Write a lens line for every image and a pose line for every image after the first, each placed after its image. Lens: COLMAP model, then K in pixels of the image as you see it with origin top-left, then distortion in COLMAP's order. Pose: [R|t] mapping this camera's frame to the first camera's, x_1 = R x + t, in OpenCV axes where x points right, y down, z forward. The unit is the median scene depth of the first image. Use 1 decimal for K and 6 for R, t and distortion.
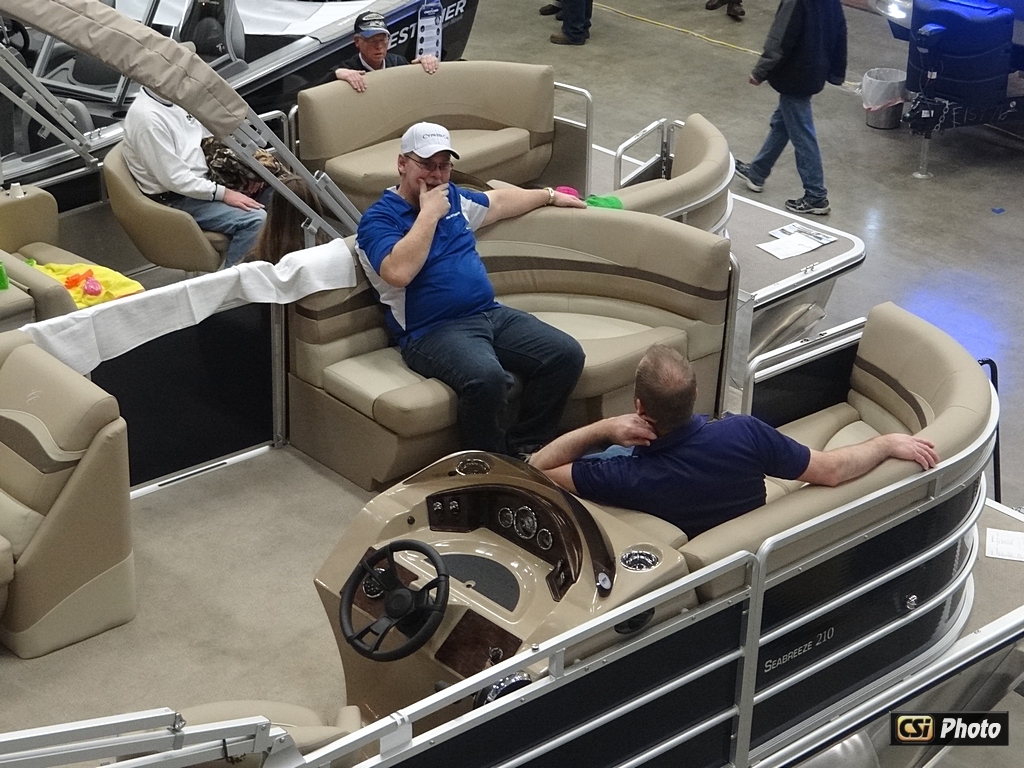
lens RADIAL K [[2189.1, 0, 511.3], [0, 2189.1, 384.9], [0, 0, 1]] dist [0.011456, 0.000000]
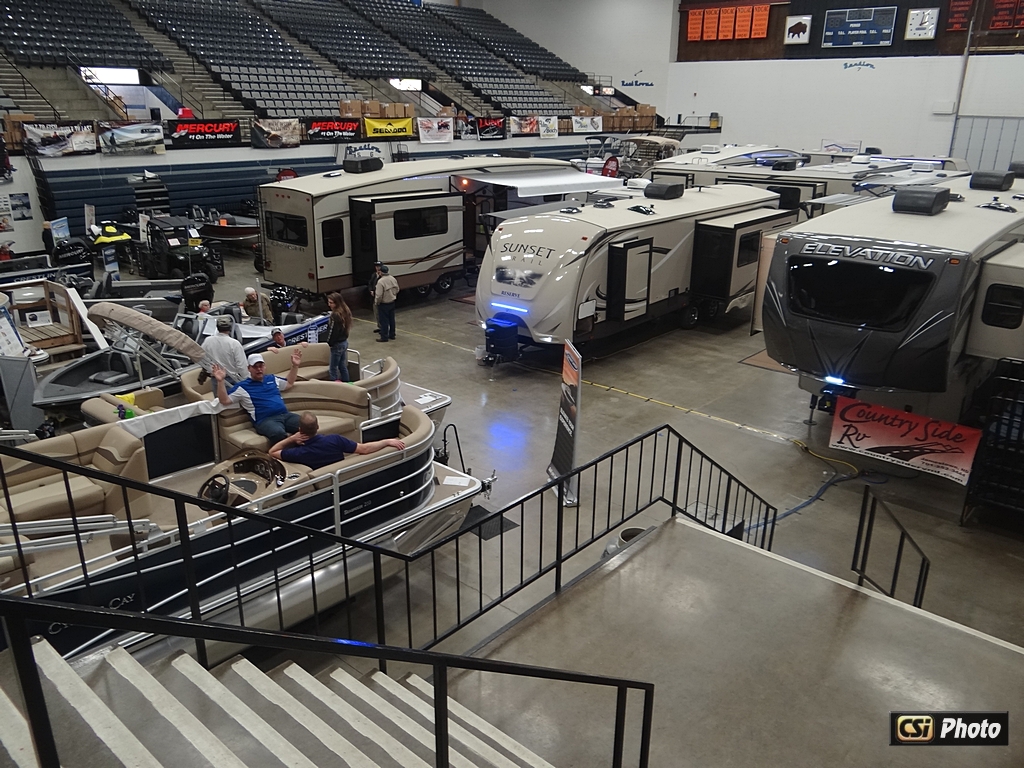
lens RADIAL K [[821.6, 0, 513.0], [0, 821.6, 385.6], [0, 0, 1]] dist [0.007316, -0.003730]
pose [[0.993620, -0.037102, 0.106502, 0.191392], [0.049114, 0.992439, -0.112482, 0.073978], [-0.101524, 0.116996, 0.987930, -0.185108]]
